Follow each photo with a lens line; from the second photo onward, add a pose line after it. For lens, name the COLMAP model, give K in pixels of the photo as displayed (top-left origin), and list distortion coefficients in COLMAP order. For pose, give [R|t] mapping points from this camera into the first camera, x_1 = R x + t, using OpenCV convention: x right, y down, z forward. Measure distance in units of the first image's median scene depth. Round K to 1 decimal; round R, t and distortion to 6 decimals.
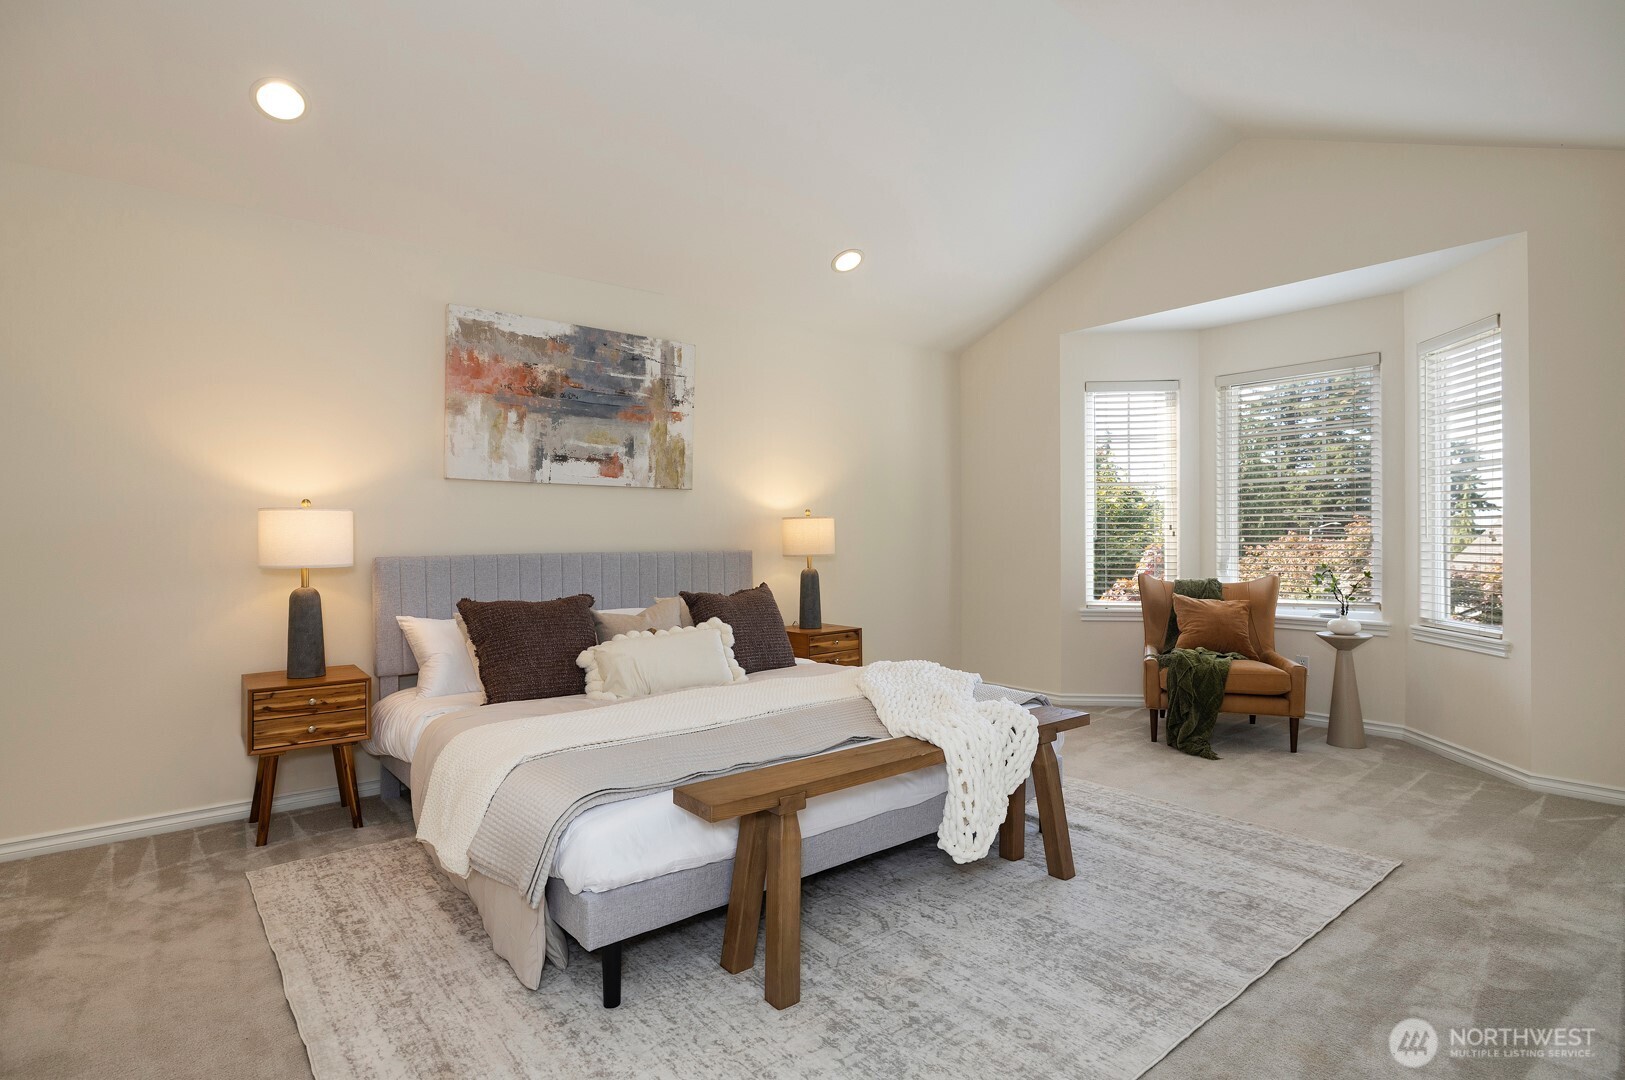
lens RADIAL K [[849.0, 0, 812.5], [0, 849.0, 540.0], [0, 0, 1]] dist [-0.001267, 0.000297]
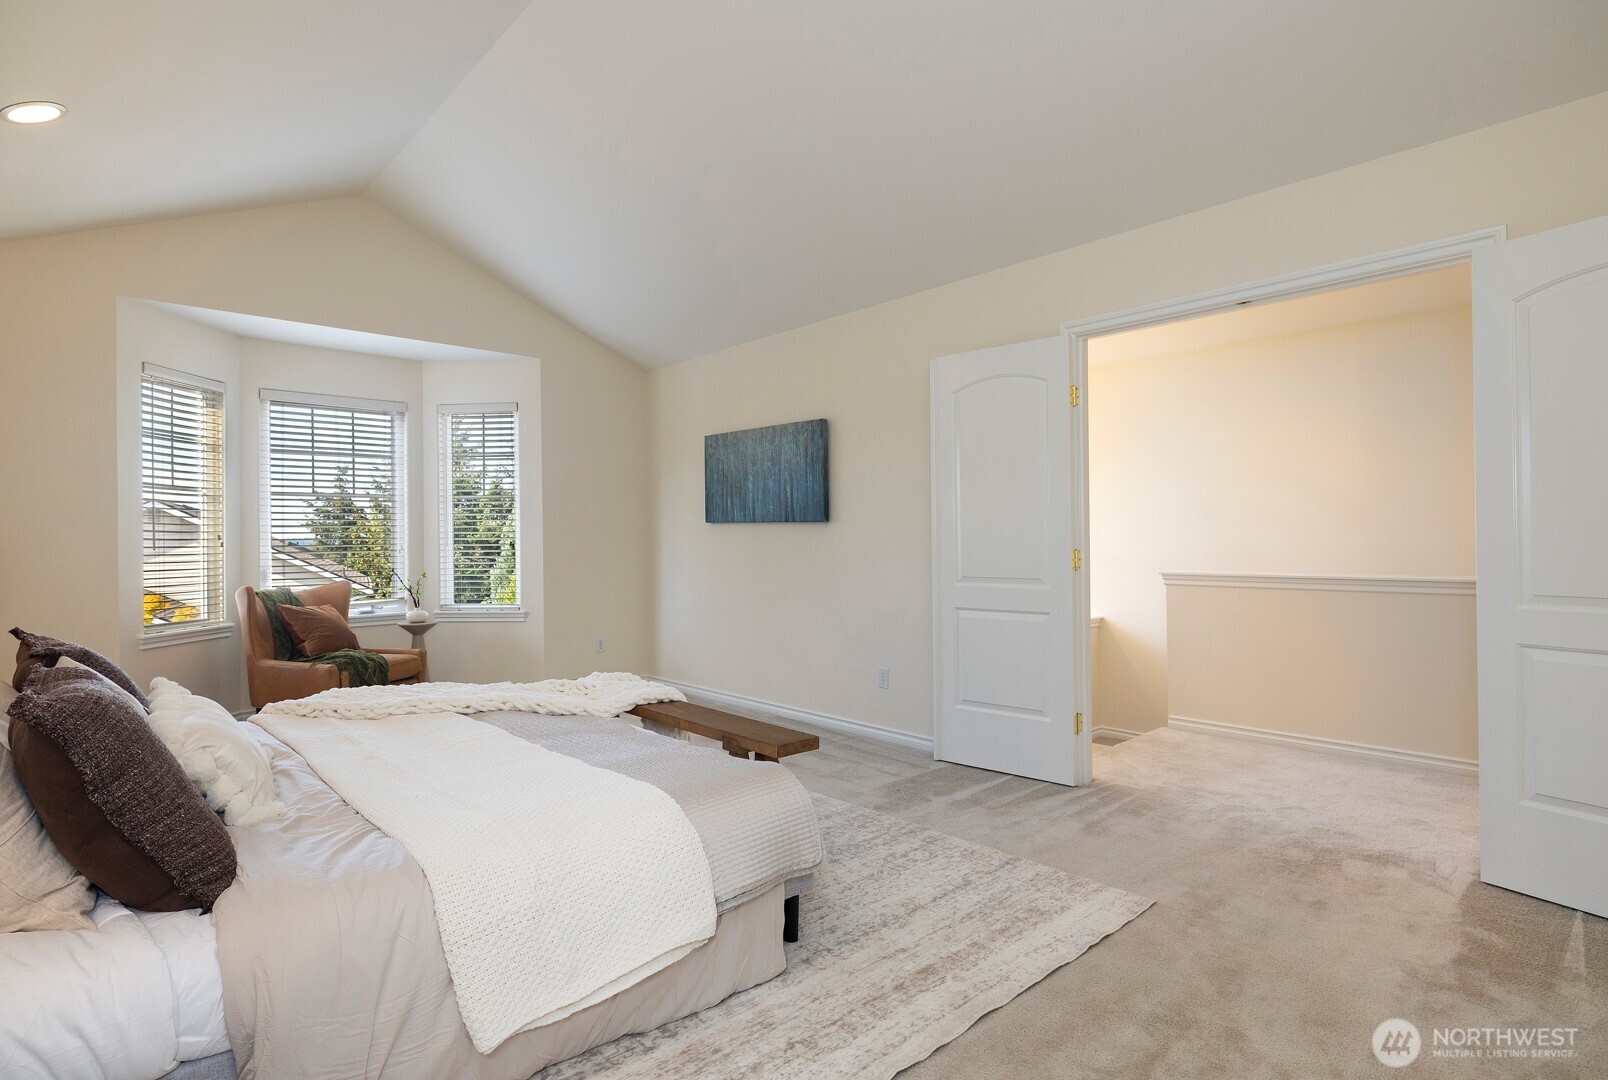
lens RADIAL K [[815.9, 0, 804.0], [0, 815.9, 540.0], [0, 0, 1]] dist [-0.000002, -0.000066]
pose [[-0.058514, 0.009920, 0.998237, -0.630395], [0.016009, 0.999831, -0.008998, 0.007761], [-0.998158, 0.015455, -0.058663, 0.486474]]
